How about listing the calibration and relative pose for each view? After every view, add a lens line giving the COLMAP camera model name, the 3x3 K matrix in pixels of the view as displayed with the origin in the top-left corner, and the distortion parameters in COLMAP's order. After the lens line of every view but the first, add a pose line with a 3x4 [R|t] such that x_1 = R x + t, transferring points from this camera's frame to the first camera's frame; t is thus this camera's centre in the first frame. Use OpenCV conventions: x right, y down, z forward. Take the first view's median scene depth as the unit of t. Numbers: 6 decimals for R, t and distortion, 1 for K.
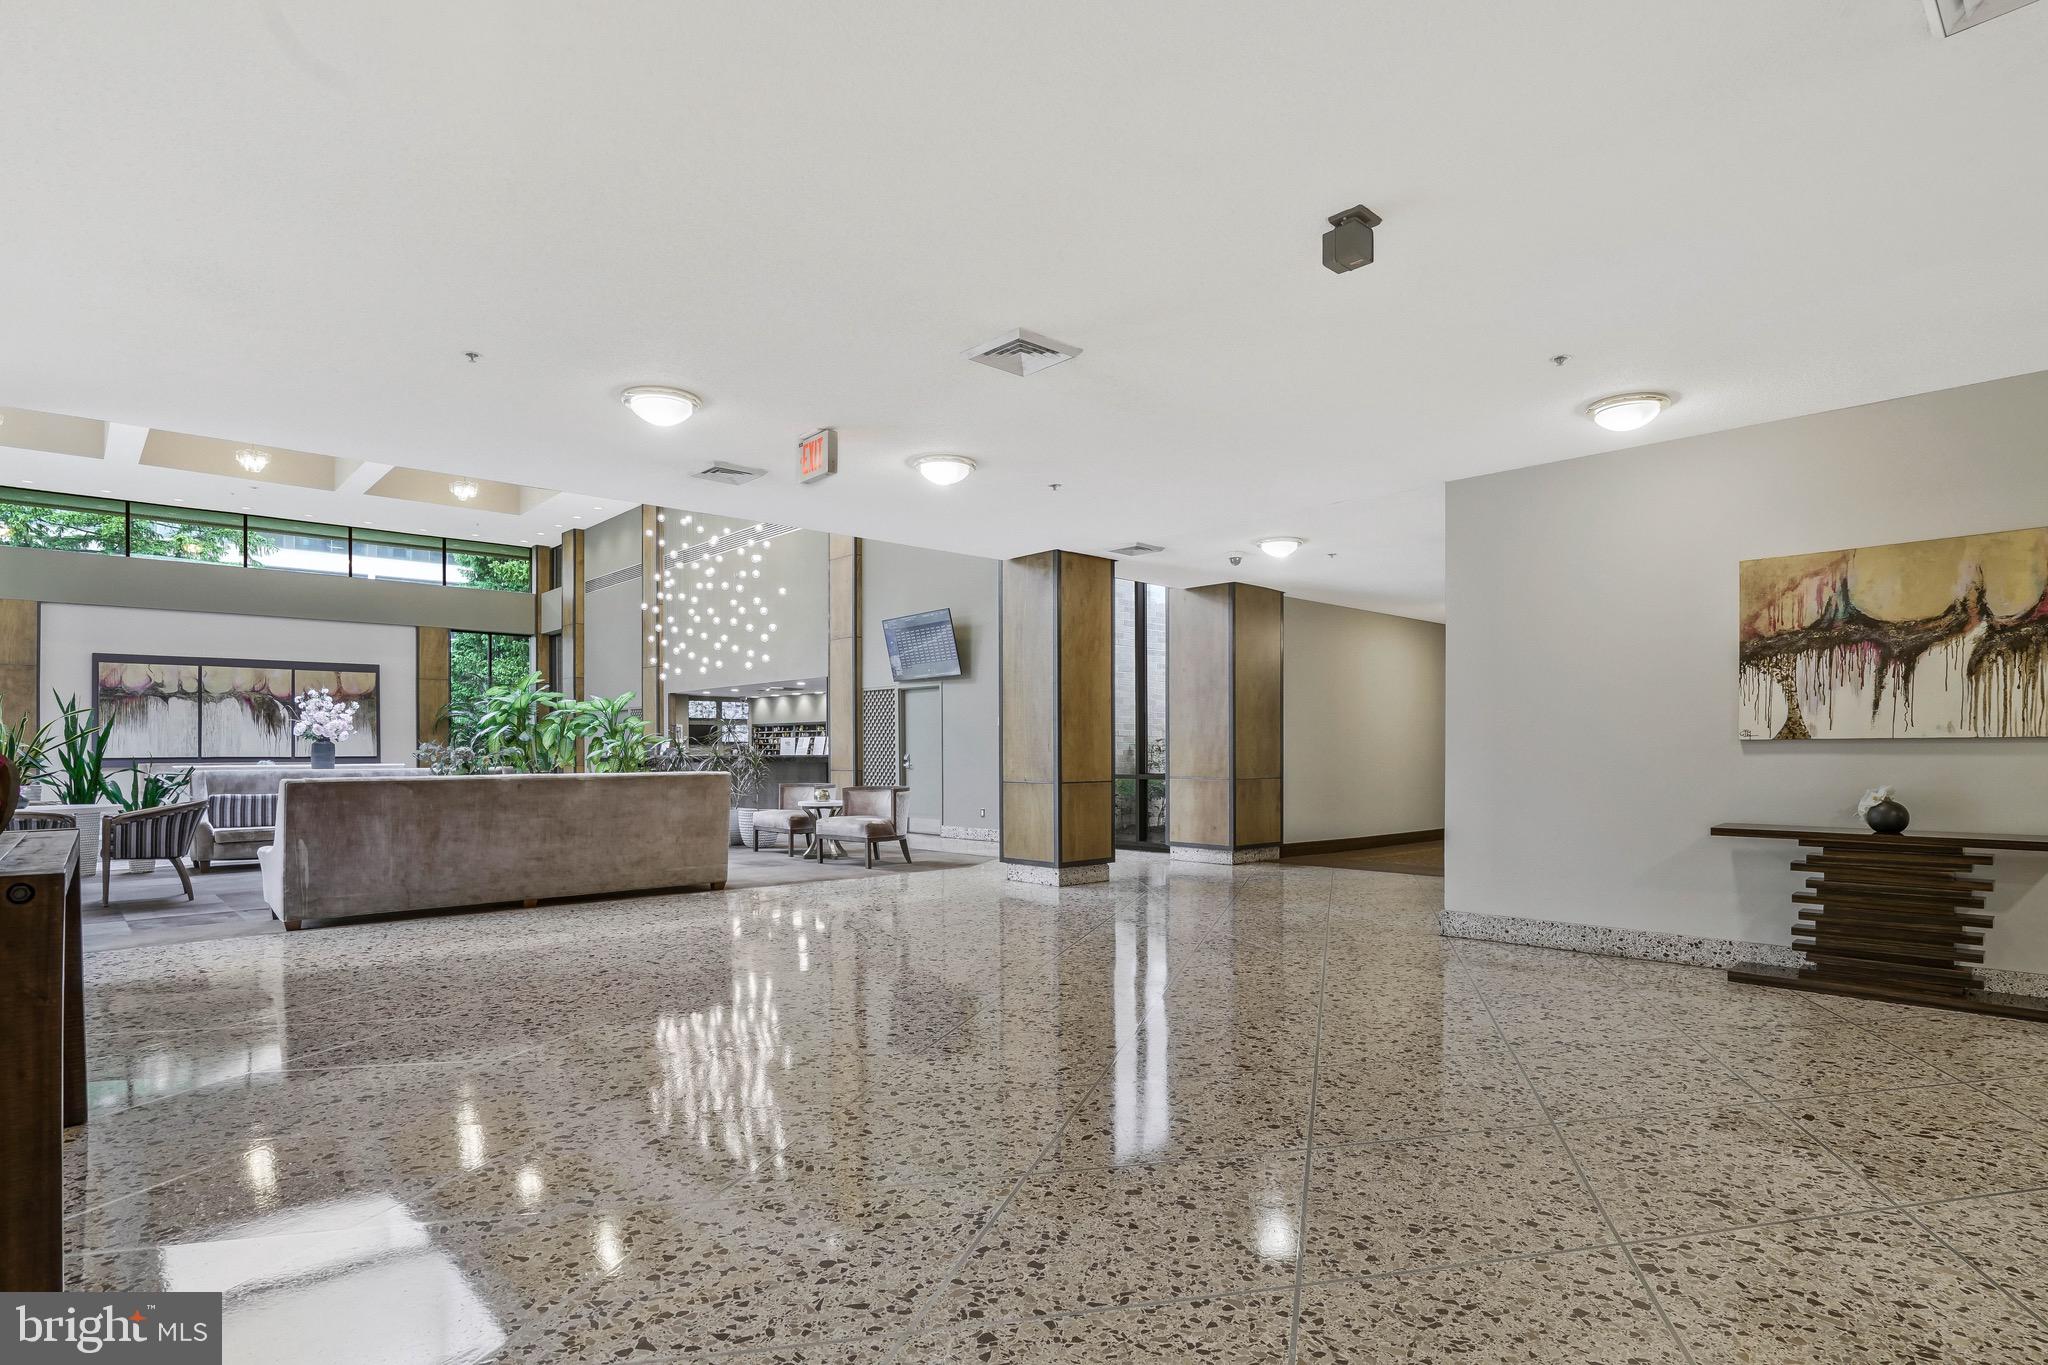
lens RADIAL K [[1054.6, 0, 1021.5], [0, 1054.6, 724.3], [0, 0, 1]] dist [-0.005081, 0.000242]
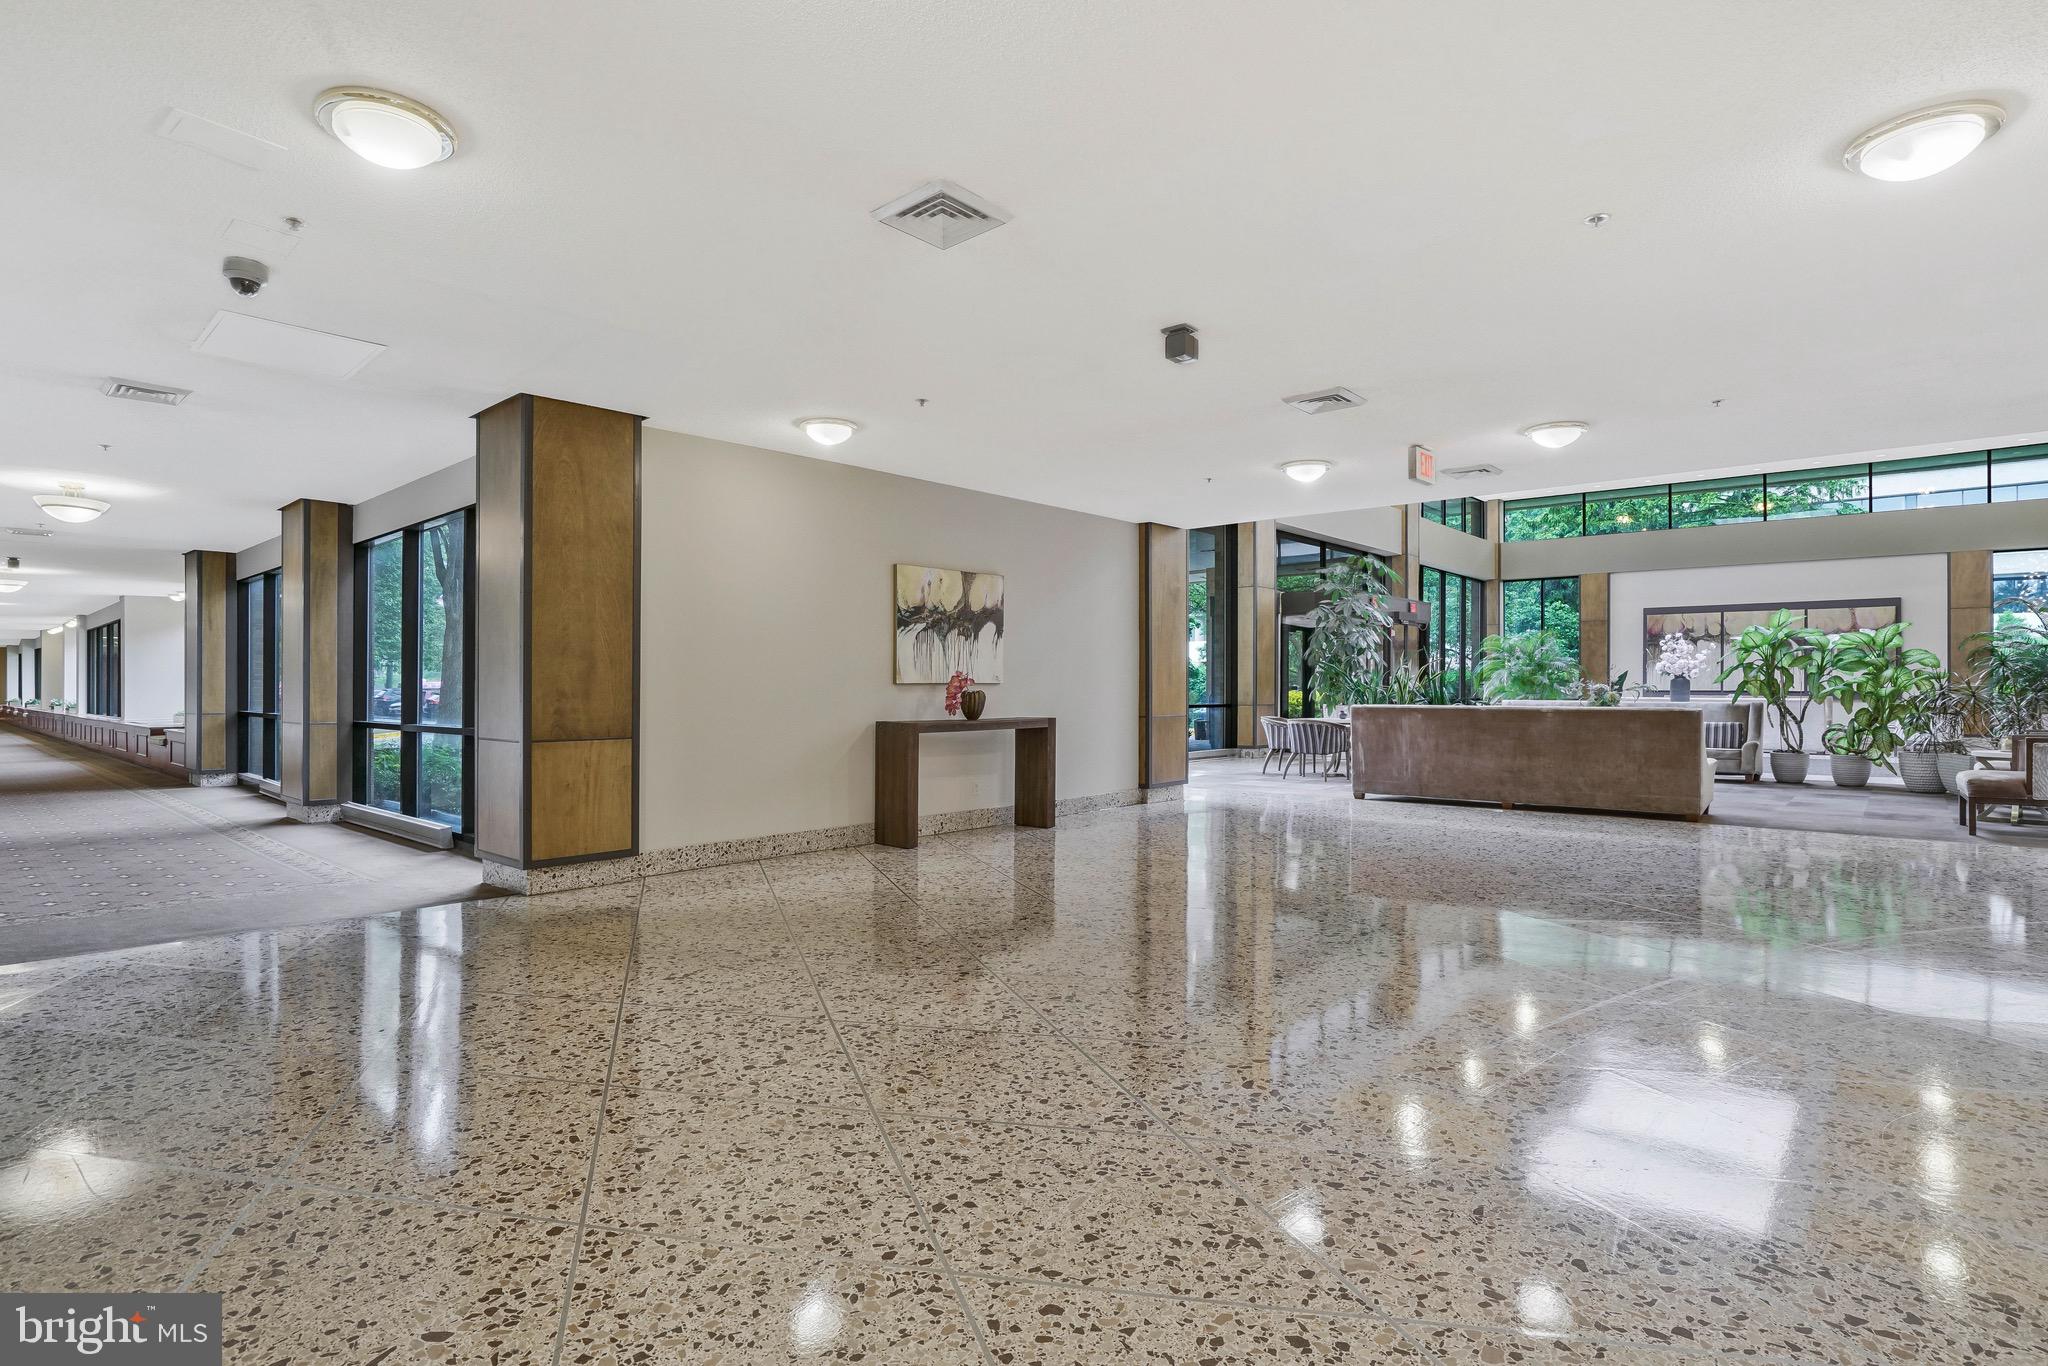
lens RADIAL K [[1054.6, 0, 1021.5], [0, 1054.6, 724.8], [0, 0, 1]] dist [-0.005081, 0.000242]
pose [[0.088473, 0.036679, -0.995403, 0.324012], [0.028825, 0.998809, 0.039366, 0.001218], [0.995661, -0.032175, 0.087311, 0.126246]]
